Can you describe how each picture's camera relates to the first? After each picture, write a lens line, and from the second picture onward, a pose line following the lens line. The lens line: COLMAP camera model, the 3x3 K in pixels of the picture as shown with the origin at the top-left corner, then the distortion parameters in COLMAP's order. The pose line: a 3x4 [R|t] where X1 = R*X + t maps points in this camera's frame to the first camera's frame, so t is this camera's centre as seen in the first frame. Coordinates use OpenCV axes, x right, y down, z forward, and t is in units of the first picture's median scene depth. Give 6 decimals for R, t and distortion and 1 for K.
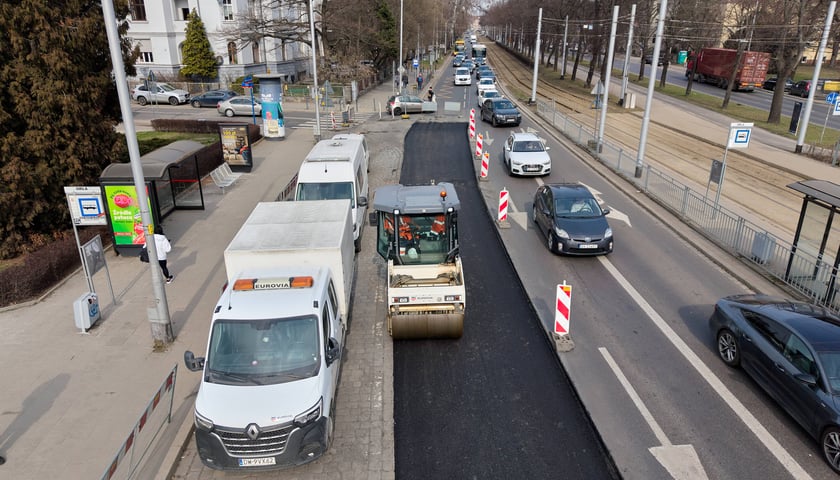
lens RADIAL K [[575.4, 0, 420.0], [0, 575.4, 240.0], [0, 0, 1]] dist [-0.004397, -0.001490]
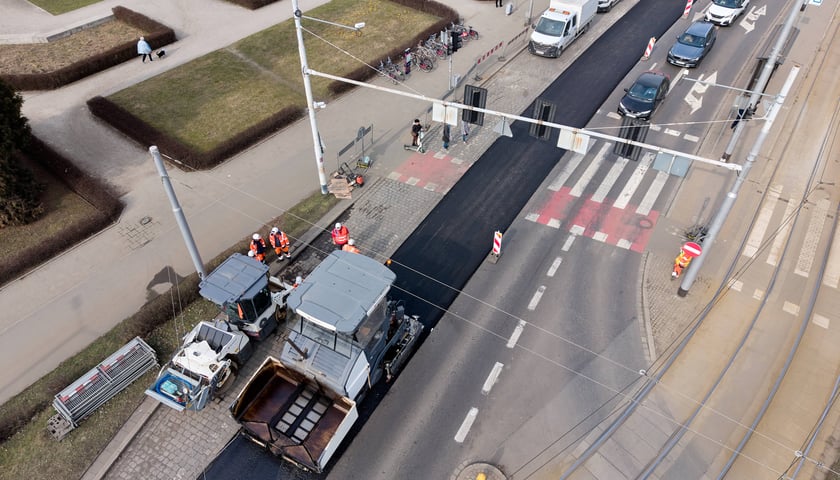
lens RADIAL K [[575.4, 0, 420.0], [0, 575.4, 240.0], [0, 0, 1]] dist [-0.004397, -0.001490]
pose [[0.803292, 0.414439, -0.427741, 1.262655], [-0.218366, 0.873115, 0.435874, -0.058239], [0.554110, -0.256730, 0.791866, -2.909910]]
